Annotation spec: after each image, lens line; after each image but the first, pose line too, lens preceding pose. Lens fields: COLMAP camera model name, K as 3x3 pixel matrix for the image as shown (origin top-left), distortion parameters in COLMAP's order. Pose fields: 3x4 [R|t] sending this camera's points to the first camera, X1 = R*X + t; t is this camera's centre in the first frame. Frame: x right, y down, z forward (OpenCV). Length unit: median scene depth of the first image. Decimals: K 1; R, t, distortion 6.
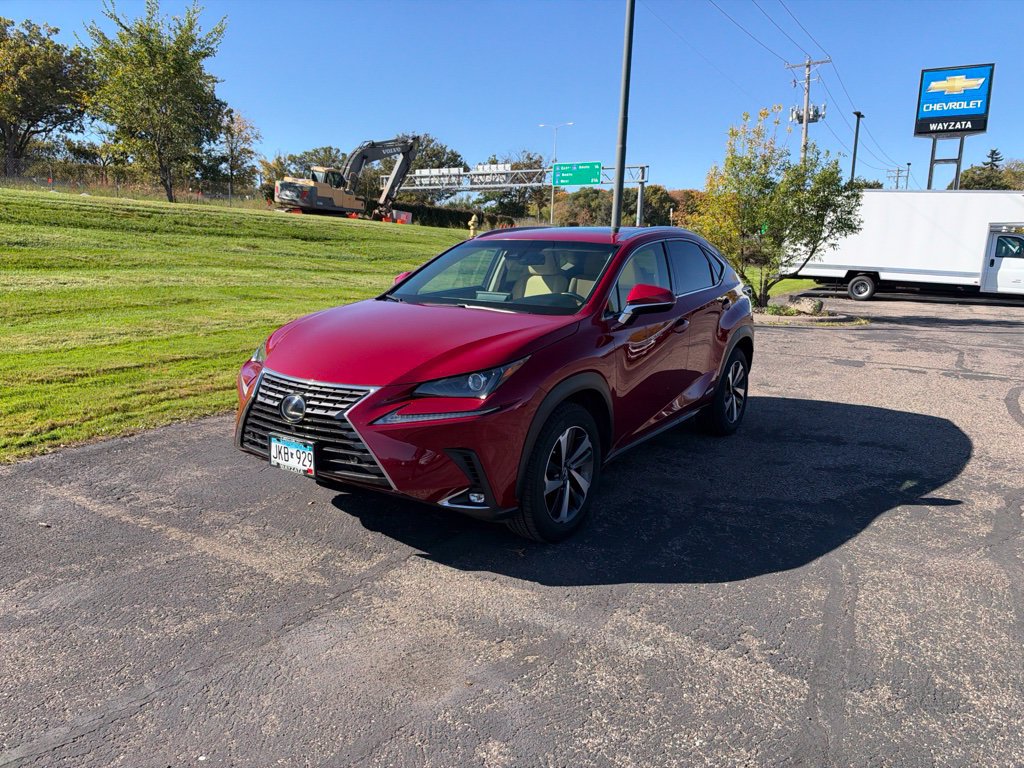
lens RADIAL K [[740.3, 0, 513.6], [0, 740.3, 388.2], [0, 0, 1]] dist [0.013875, -0.029566]
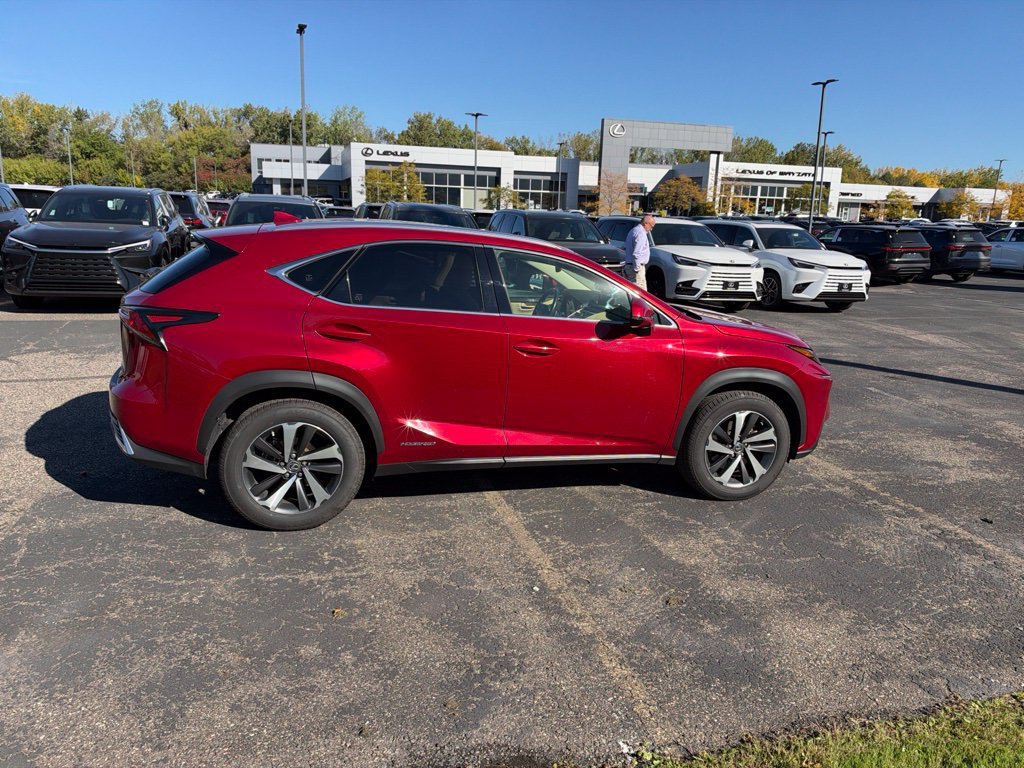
lens RADIAL K [[740.3, 0, 516.0], [0, 740.3, 381.1], [0, 0, 1]] dist [0.013875, -0.029566]
pose [[-0.764193, -0.190010, 0.616365, -0.222503], [0.075219, 0.922847, 0.377751, -0.157583], [-0.640587, 0.335037, -0.690940, 0.666784]]
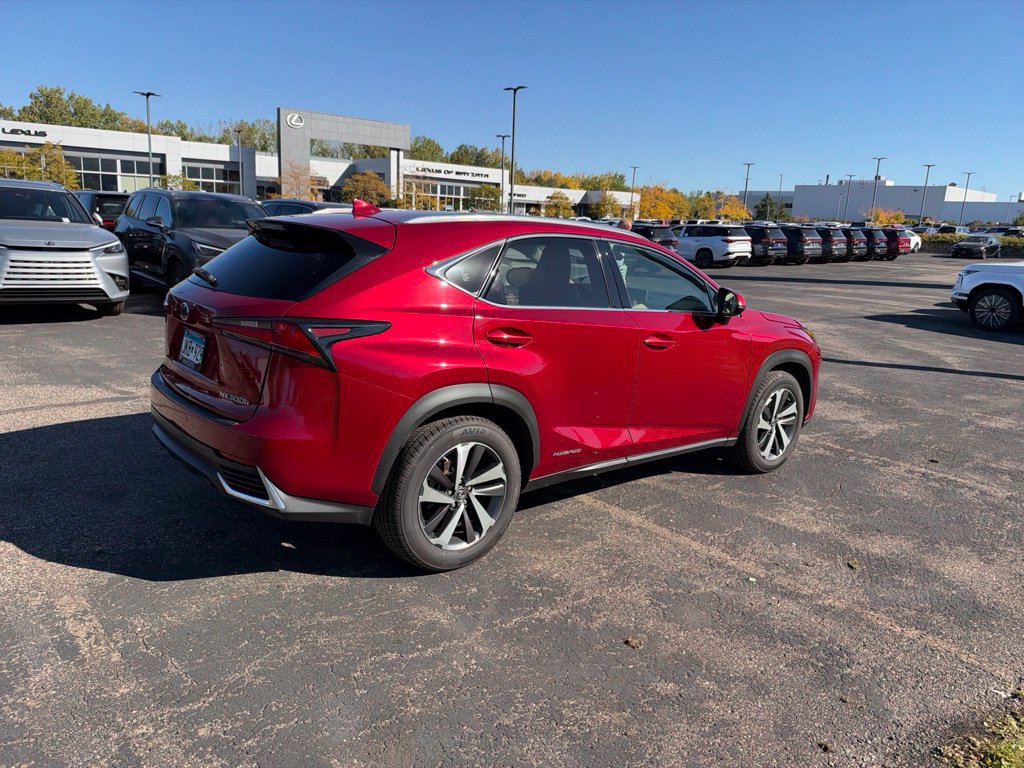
lens RADIAL K [[740.3, 0, 518.1], [0, 740.3, 381.4], [0, 0, 1]] dist [0.013875, -0.029566]
pose [[-0.963099, -0.121117, 0.240354, -0.051020], [-0.016528, 0.917954, 0.396342, -0.158947], [-0.268638, 0.377744, -0.886083, 0.738490]]
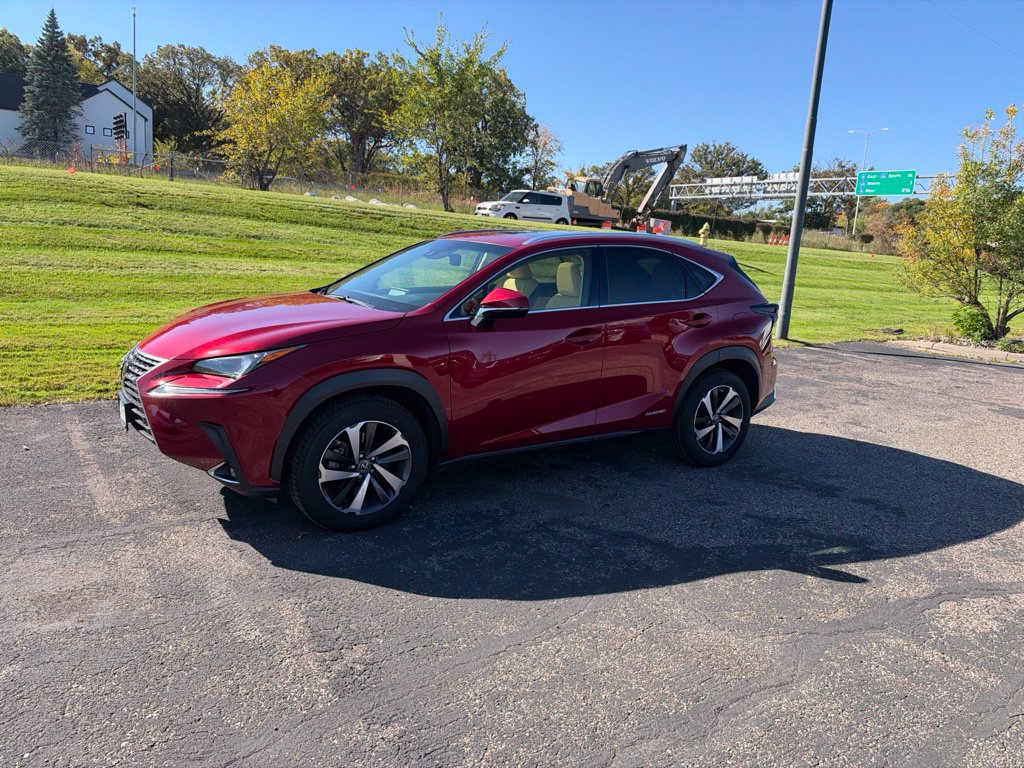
lens RADIAL K [[740.3, 0, 512.6], [0, 740.3, 376.9], [0, 0, 1]] dist [0.013875, -0.029566]
pose [[0.921876, 0.099397, -0.374519, 0.180719], [-0.109279, 0.993998, -0.005184, -0.006707], [0.371756, 0.045706, 0.927205, 0.036514]]
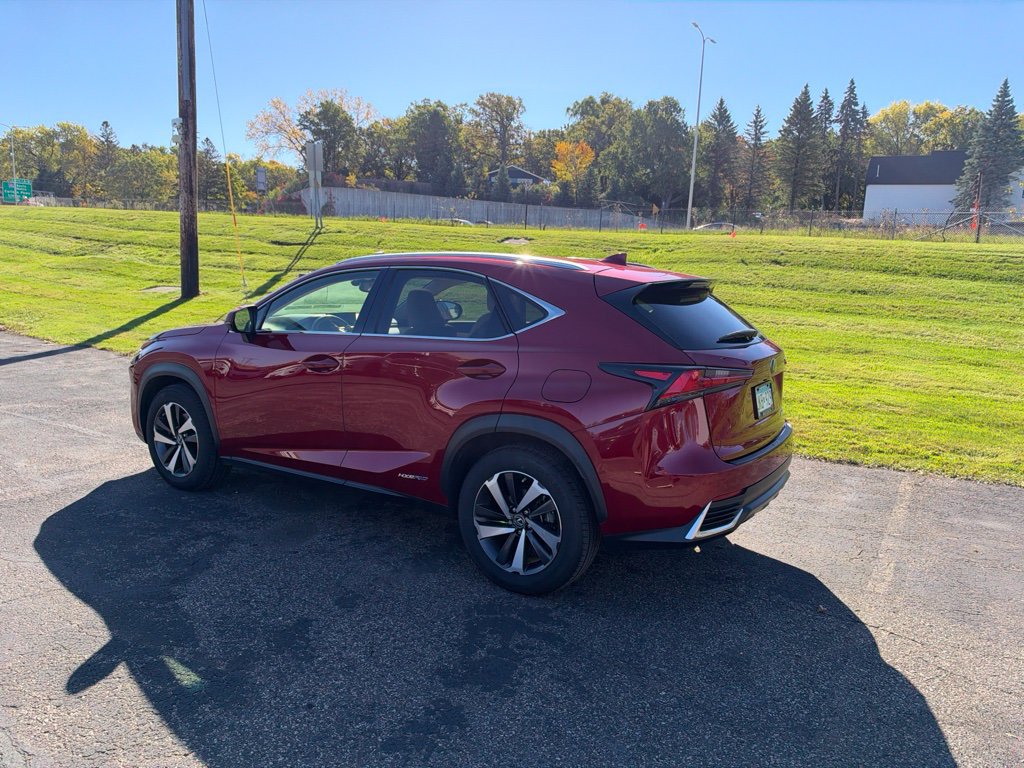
lens RADIAL K [[740.3, 0, 509.8], [0, 740.3, 379.0], [0, 0, 1]] dist [0.013875, -0.029566]
pose [[0.021701, 0.131243, -0.991113, 0.395392], [-0.225412, 0.966463, 0.123043, -0.080984], [0.974022, 0.220738, 0.050557, 0.426485]]
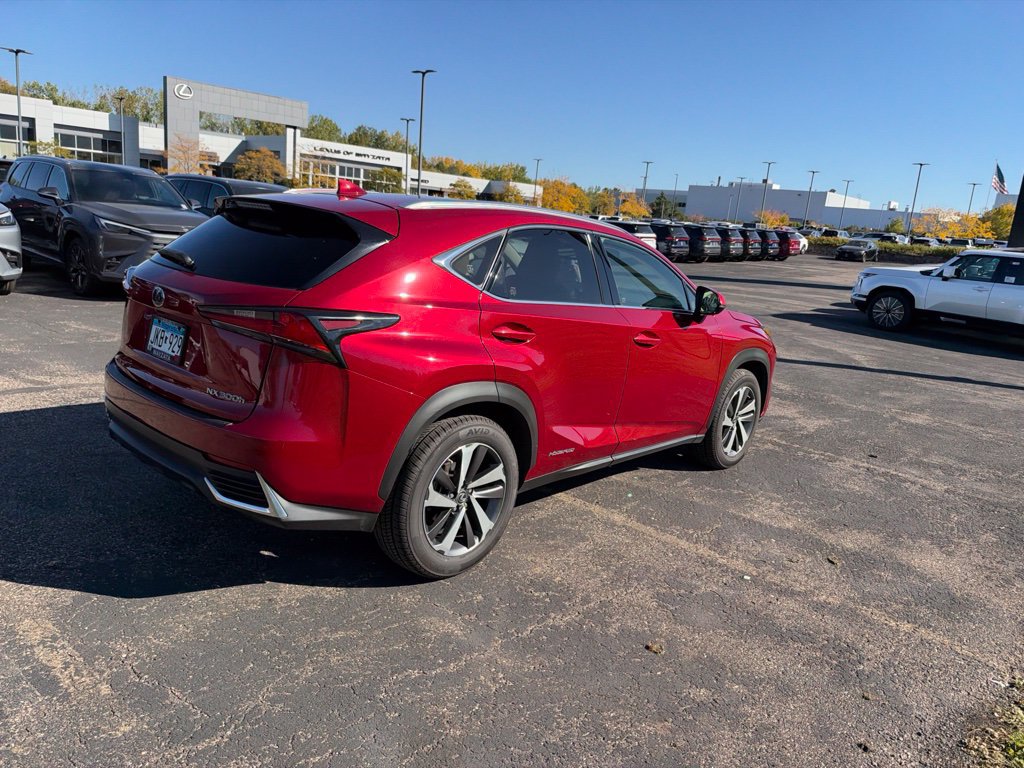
lens RADIAL K [[740.3, 0, 518.0], [0, 740.3, 389.6], [0, 0, 1]] dist [0.013875, -0.029566]
pose [[-0.985416, -0.135911, 0.102394, -0.012416], [-0.082302, 0.907335, 0.412274, -0.155185], [-0.148938, 0.397834, -0.905288, 0.735242]]
